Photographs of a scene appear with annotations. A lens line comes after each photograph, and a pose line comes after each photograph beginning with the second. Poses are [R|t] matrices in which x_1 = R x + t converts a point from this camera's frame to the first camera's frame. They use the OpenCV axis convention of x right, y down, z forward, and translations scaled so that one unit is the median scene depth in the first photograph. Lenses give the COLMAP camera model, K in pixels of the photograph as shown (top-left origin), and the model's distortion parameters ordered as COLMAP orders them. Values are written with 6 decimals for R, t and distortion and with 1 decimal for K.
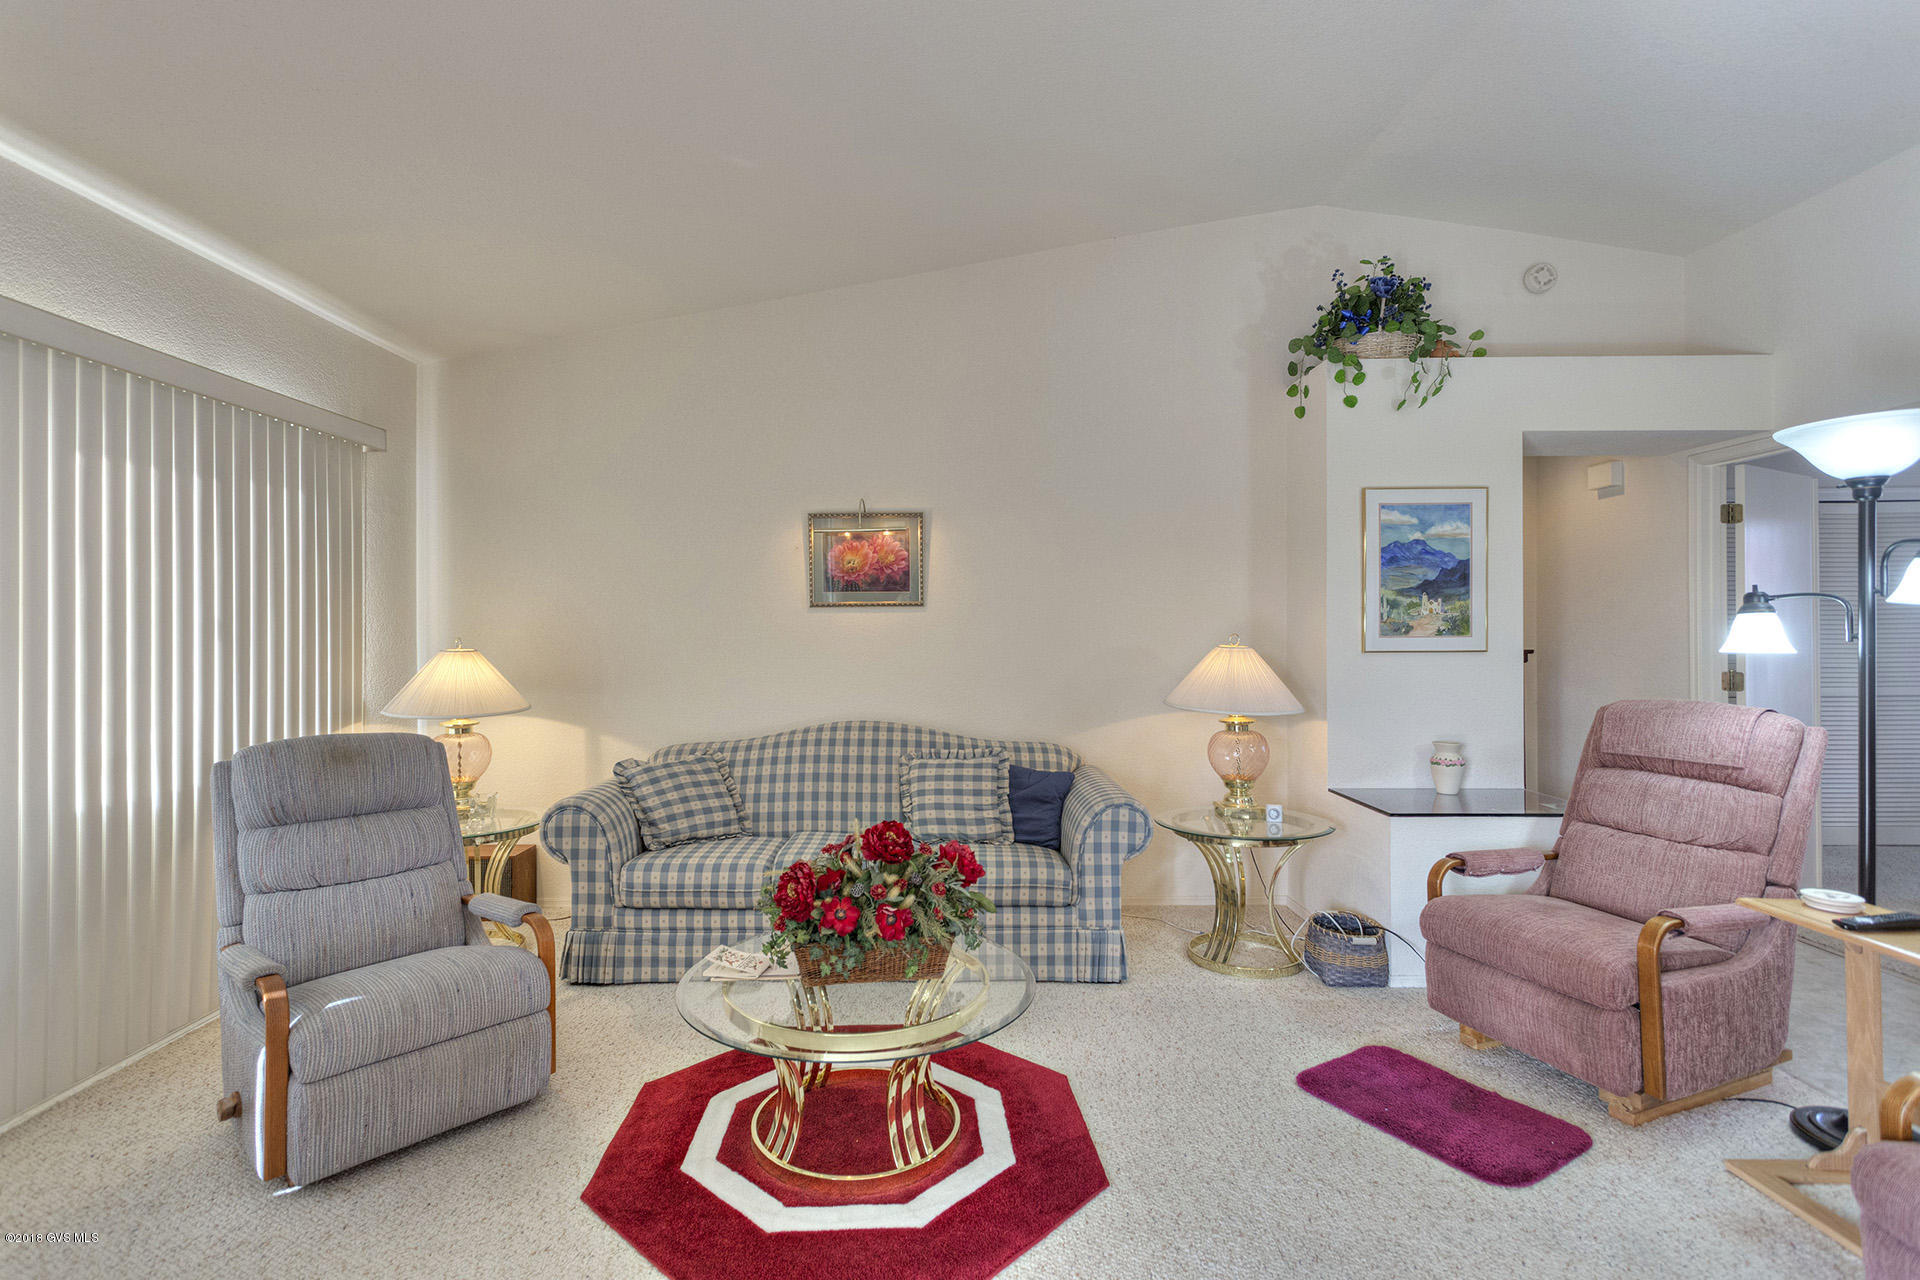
lens RADIAL K [[905.6, 0, 948.9], [0, 905.6, 627.1], [0, 0, 1]] dist [-0.002717, 0.002163]
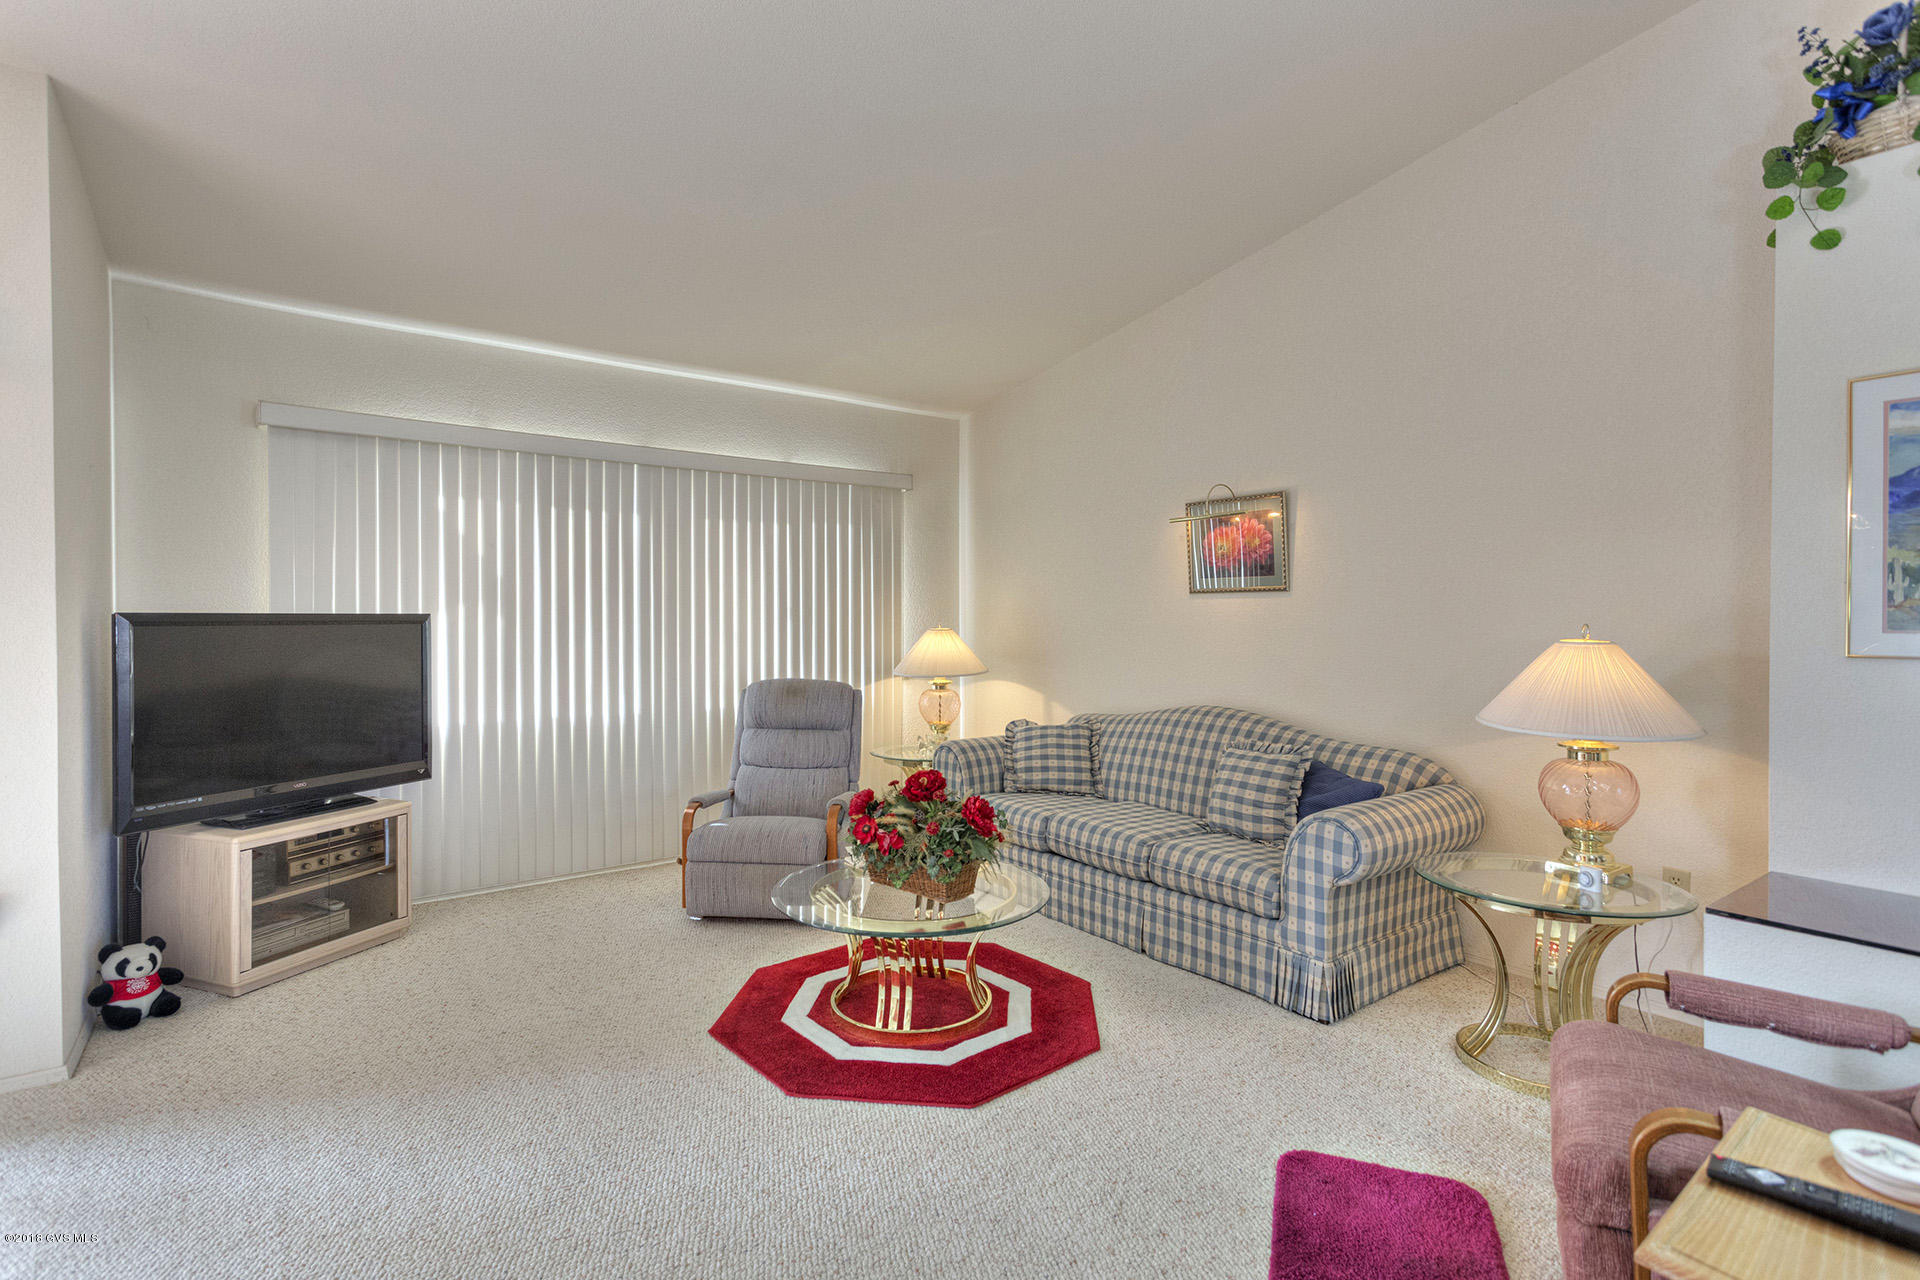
lens RADIAL K [[905.6, 0, 926.1], [0, 905.6, 631.2], [0, 0, 1]] dist [-0.002717, 0.002163]
pose [[0.597553, 0.017693, -0.801634, 0.580612], [-0.001813, 0.999784, 0.020716, -0.000409], [0.801827, -0.010925, 0.597456, 0.159840]]
